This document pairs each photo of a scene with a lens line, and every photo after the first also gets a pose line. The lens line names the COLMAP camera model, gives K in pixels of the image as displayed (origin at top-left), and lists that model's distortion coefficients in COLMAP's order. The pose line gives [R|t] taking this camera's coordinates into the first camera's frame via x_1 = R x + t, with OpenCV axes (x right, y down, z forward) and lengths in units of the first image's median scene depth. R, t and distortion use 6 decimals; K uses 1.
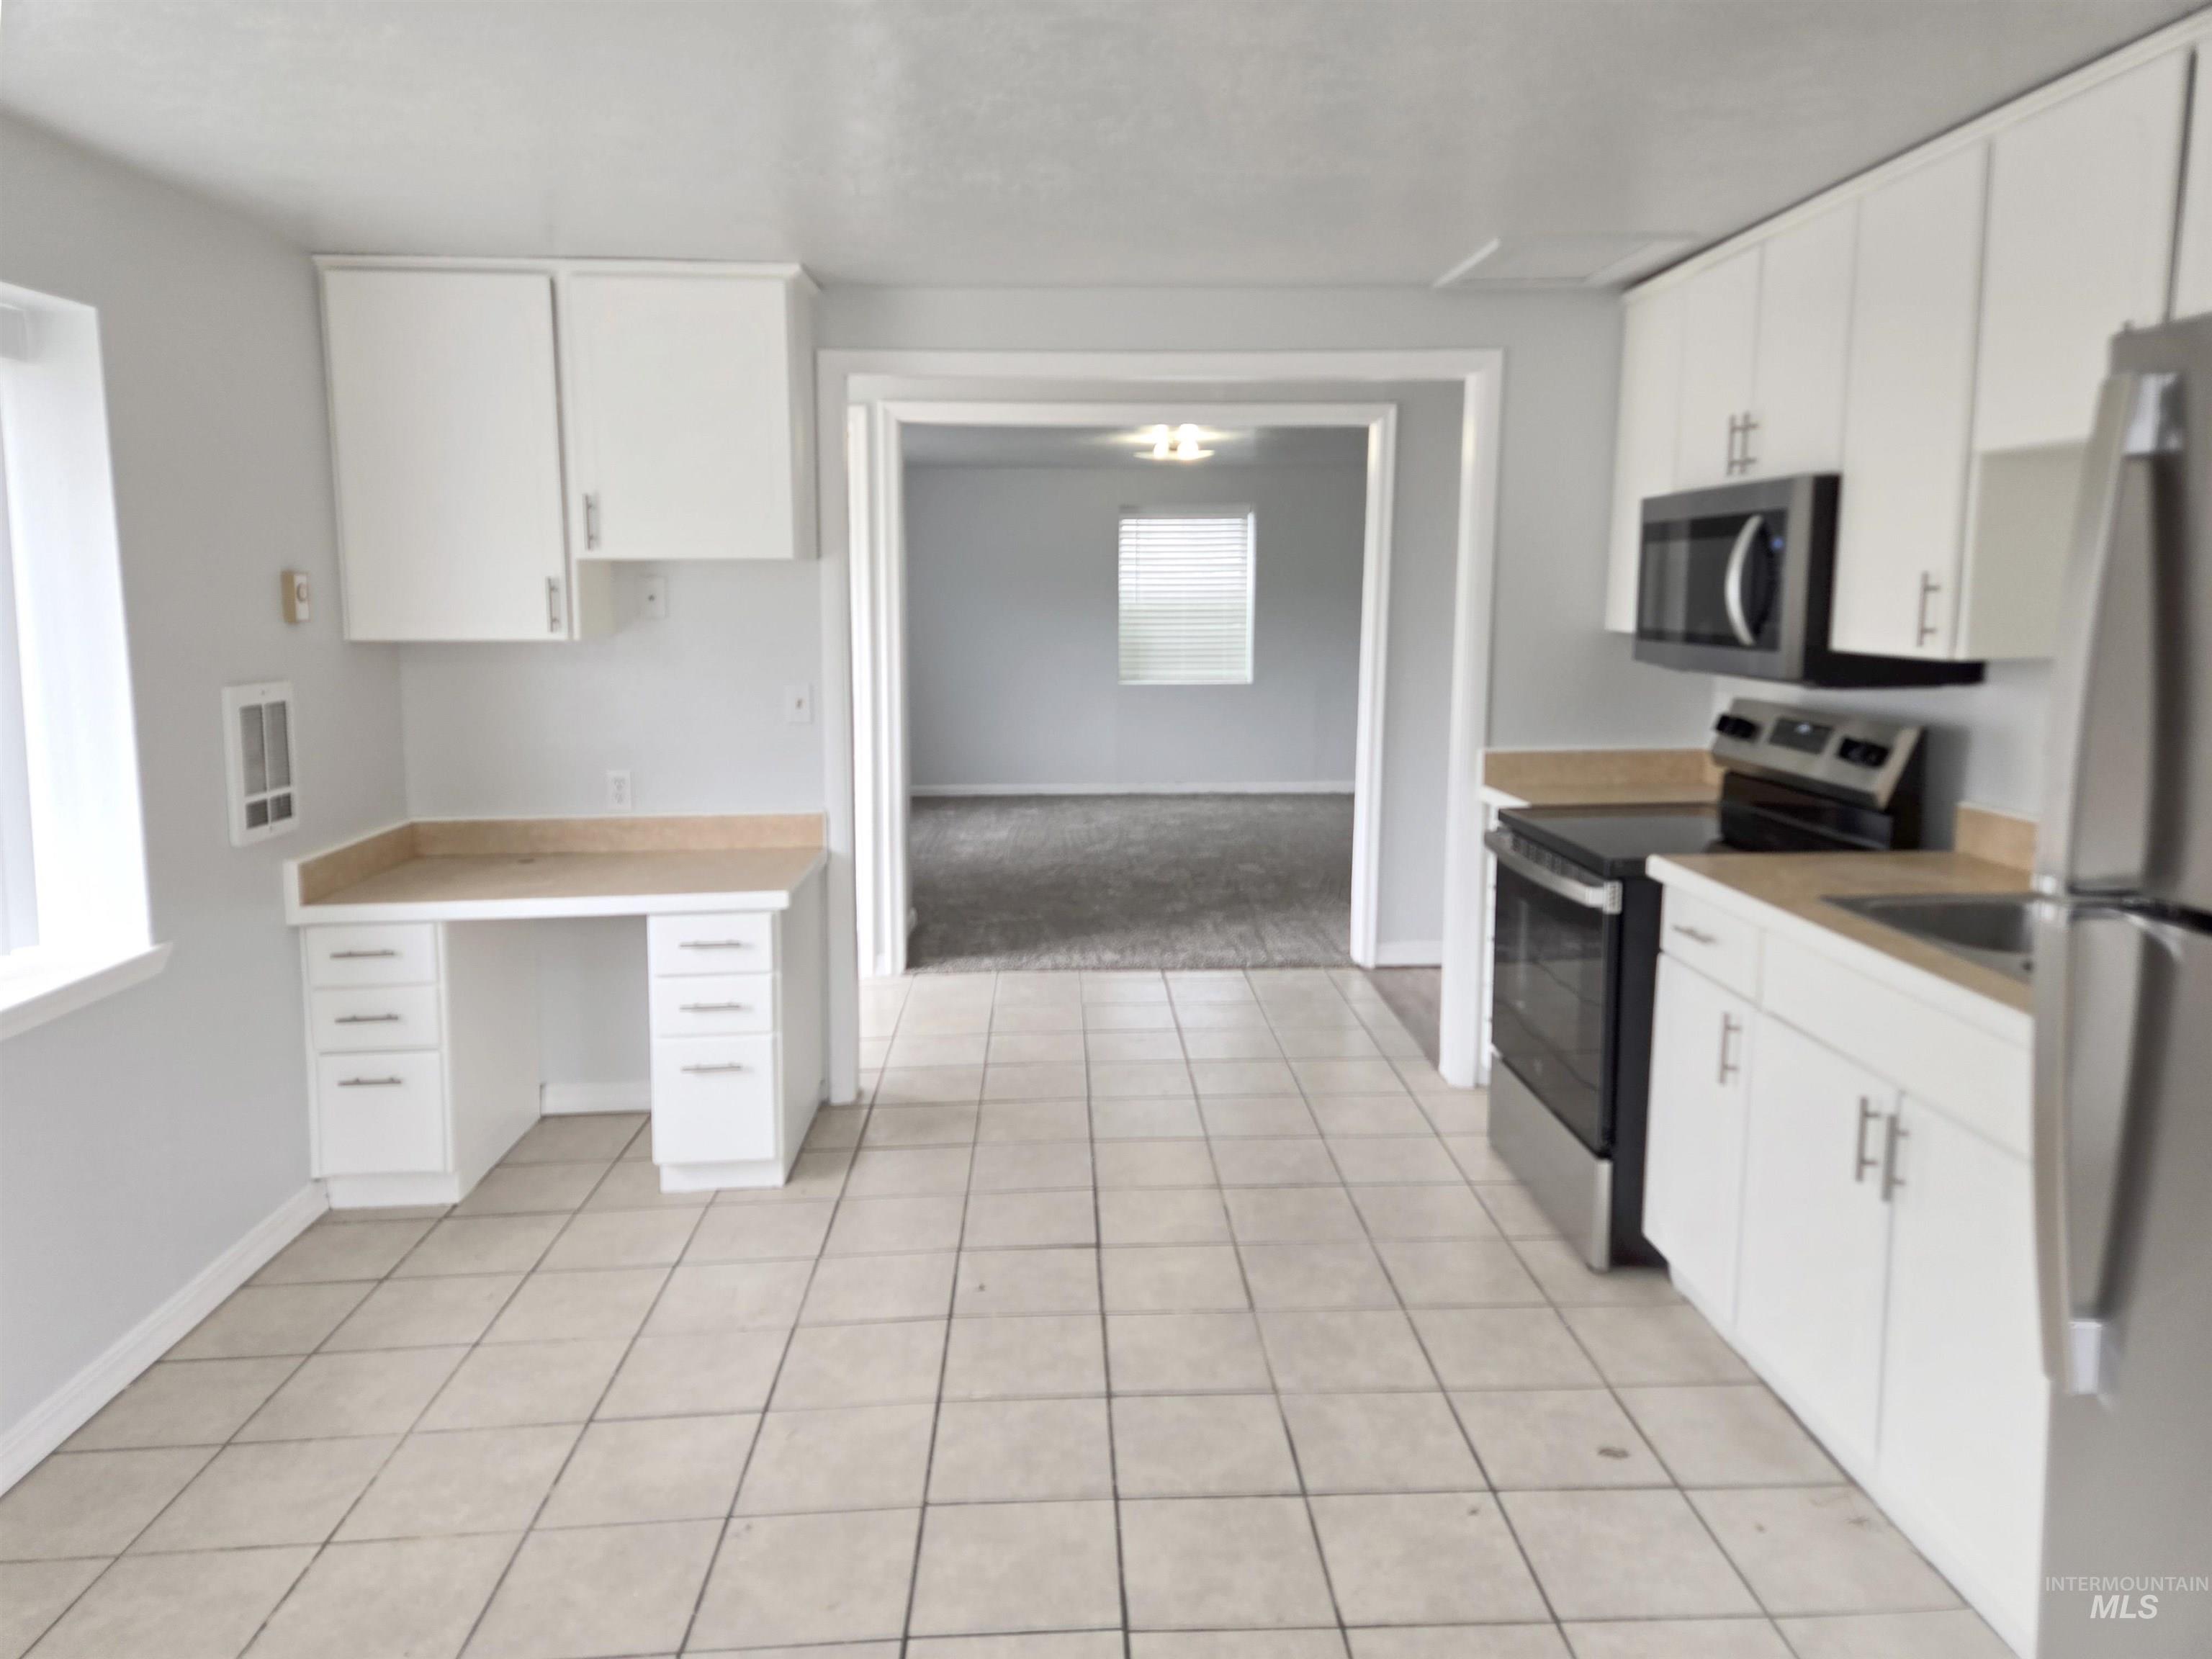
lens RADIAL K [[1519.7, 0, 1109.7], [0, 1519.7, 749.1], [0, 0, 1]] dist [0.047397, -0.001640]
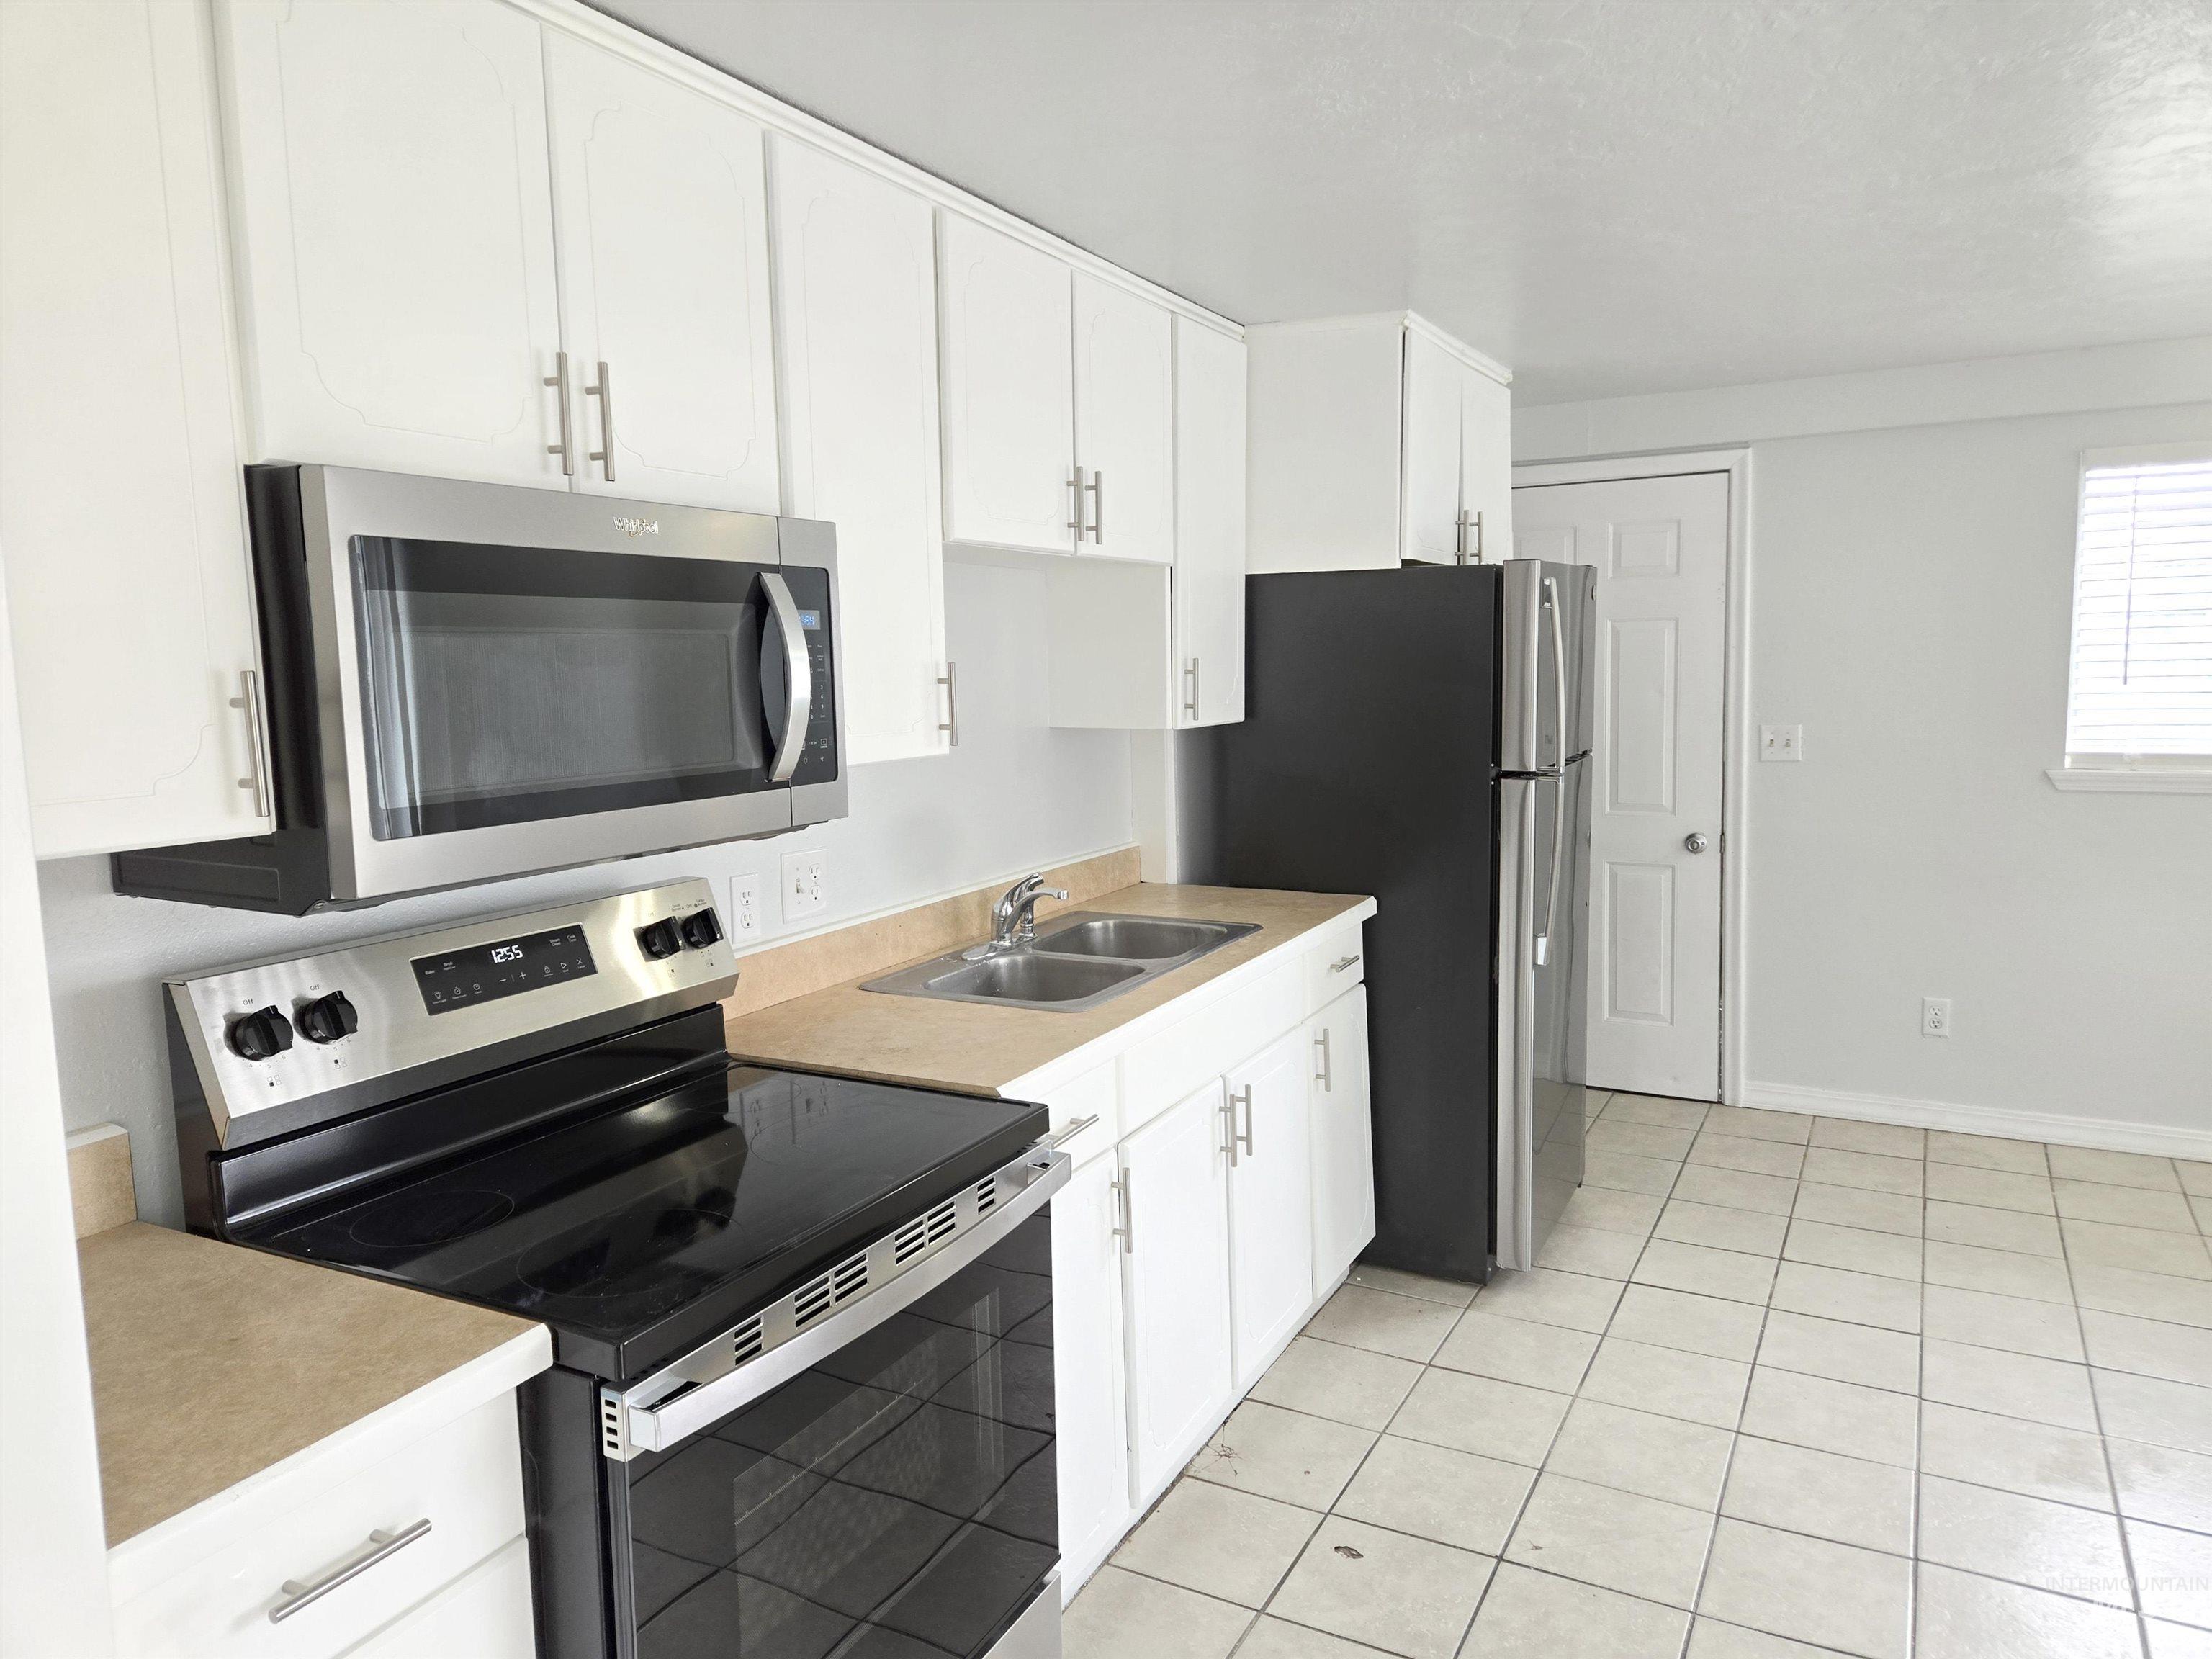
lens RADIAL K [[1511.4, 0, 1106.0], [0, 1511.4, 829.5], [0, 0, 1]] dist [0.026502, -0.000430]
pose [[-0.854567, -0.029393, 0.518509, -0.015041], [0.086665, 0.976327, 0.198180, -0.173112], [-0.512059, 0.214294, -0.831789, 1.589851]]
